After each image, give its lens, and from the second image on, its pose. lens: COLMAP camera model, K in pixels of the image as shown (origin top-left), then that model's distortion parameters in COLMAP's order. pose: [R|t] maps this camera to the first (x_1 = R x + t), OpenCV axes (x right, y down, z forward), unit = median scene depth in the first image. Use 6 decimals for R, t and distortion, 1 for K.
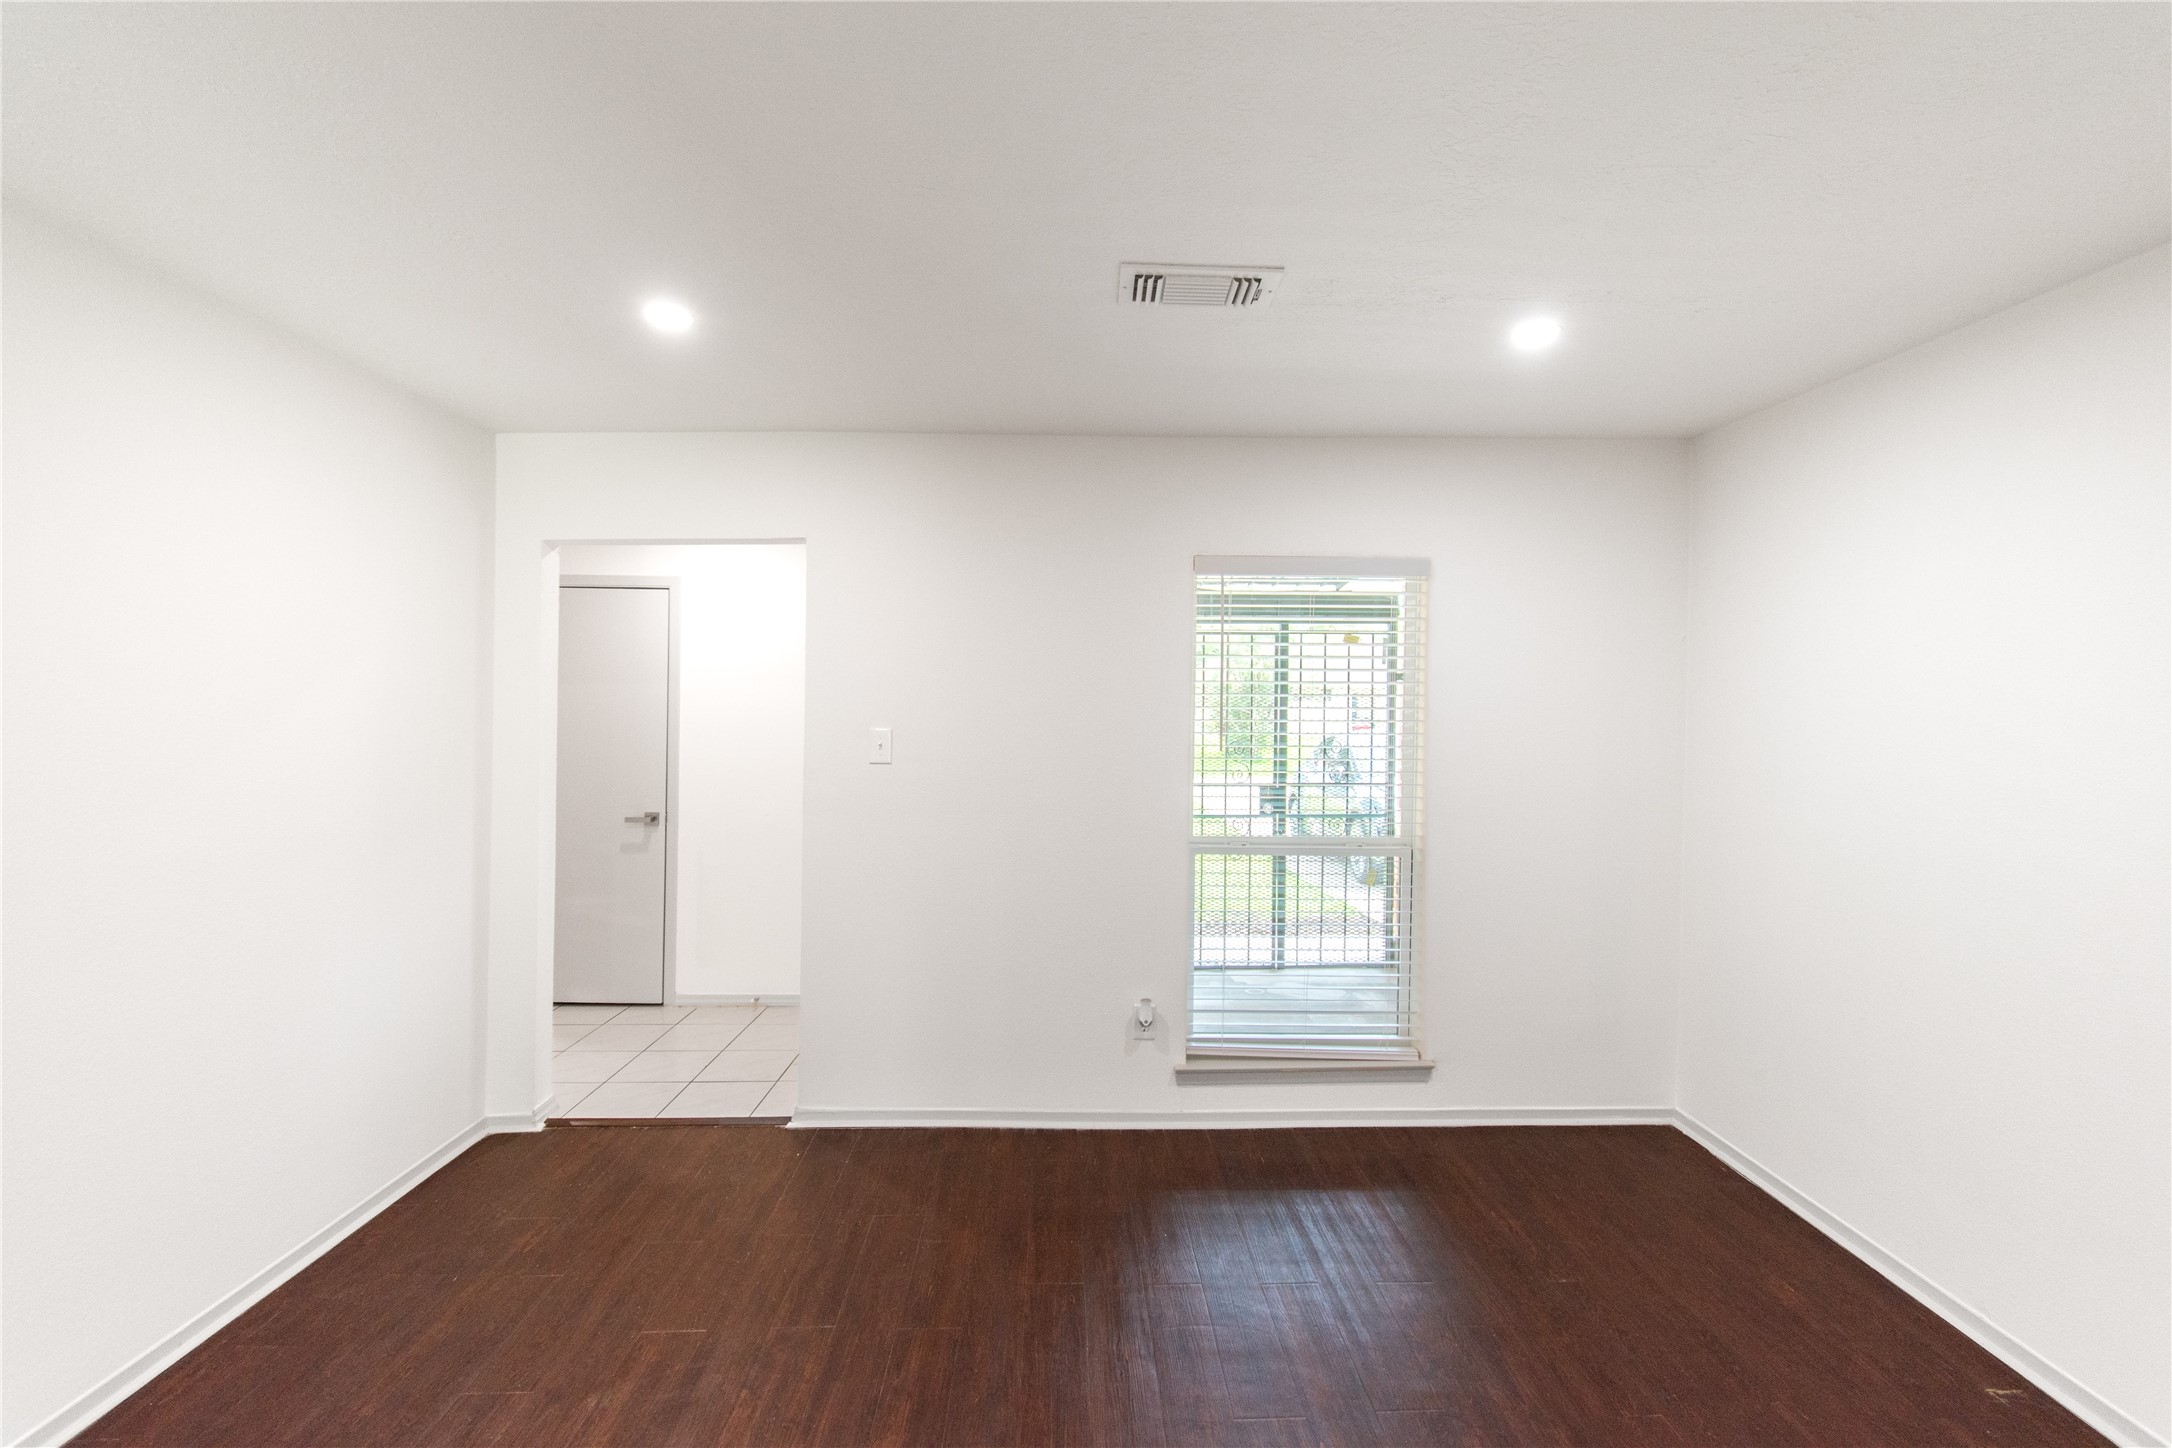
lens RADIAL K [[943.0, 0, 1091.9], [0, 943.0, 694.5], [0, 0, 1]] dist [0.001044, -0.000500]
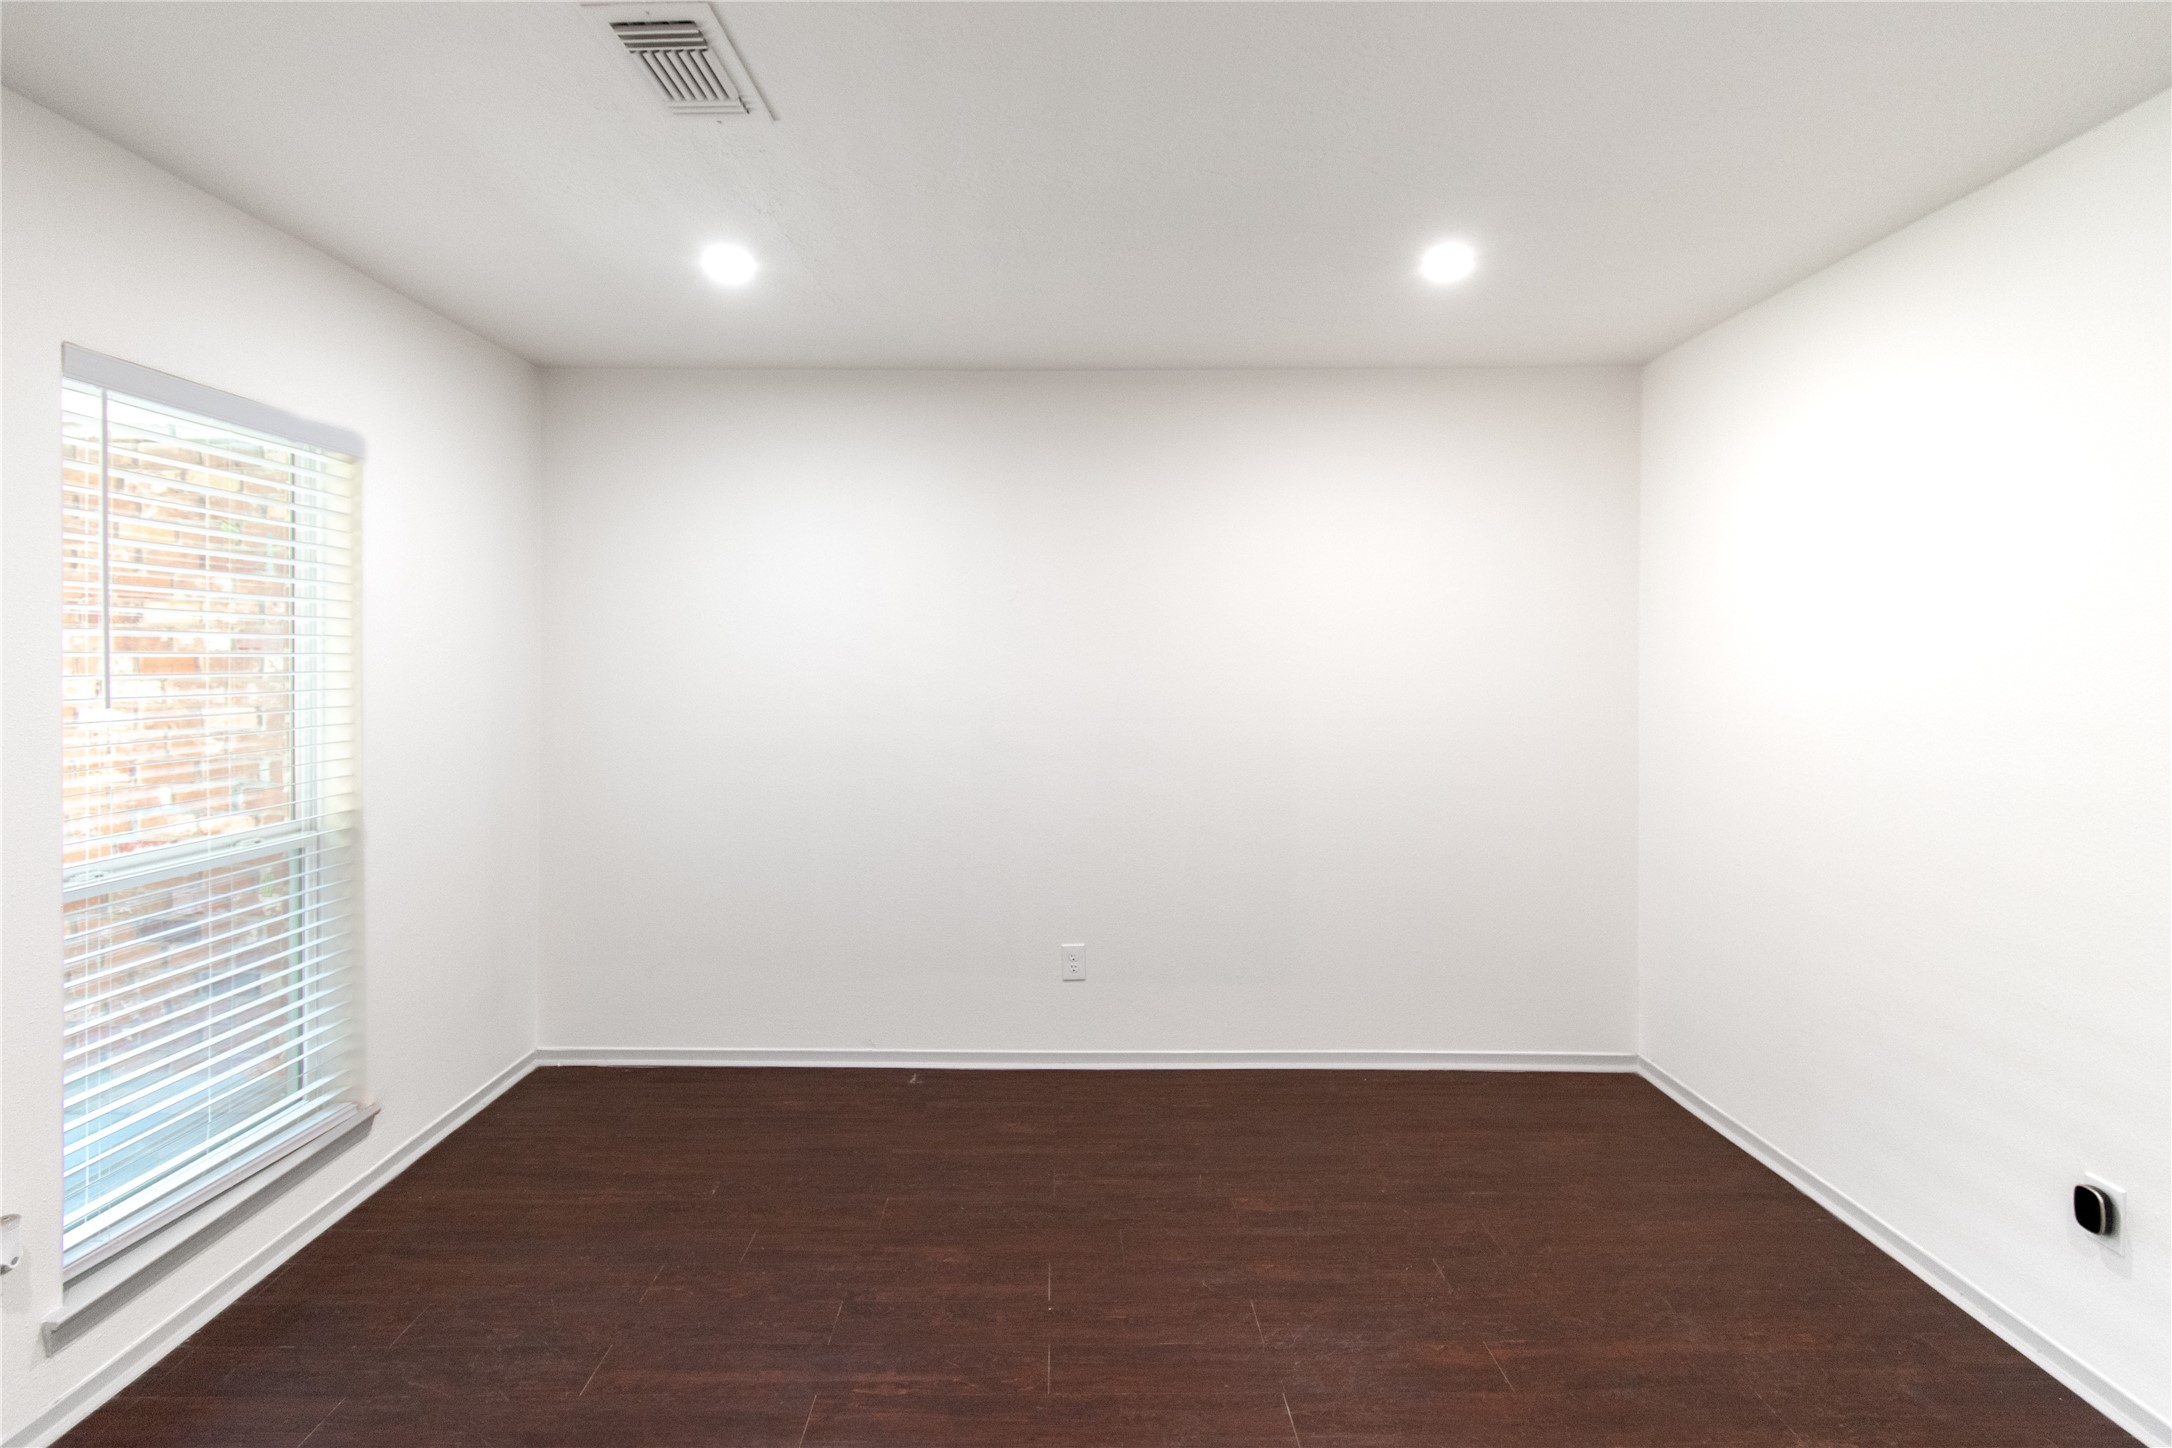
lens RADIAL K [[1070.2, 0, 1033.1], [0, 1070.2, 654.8], [0, 0, 1]] dist [-0.000015, -0.000537]
pose [[0.053364, -0.001215, 0.998574, -0.465413], [-0.006103, 0.999980, 0.001543, 0.025289], [-0.998556, -0.006176, 0.053356, 0.433784]]
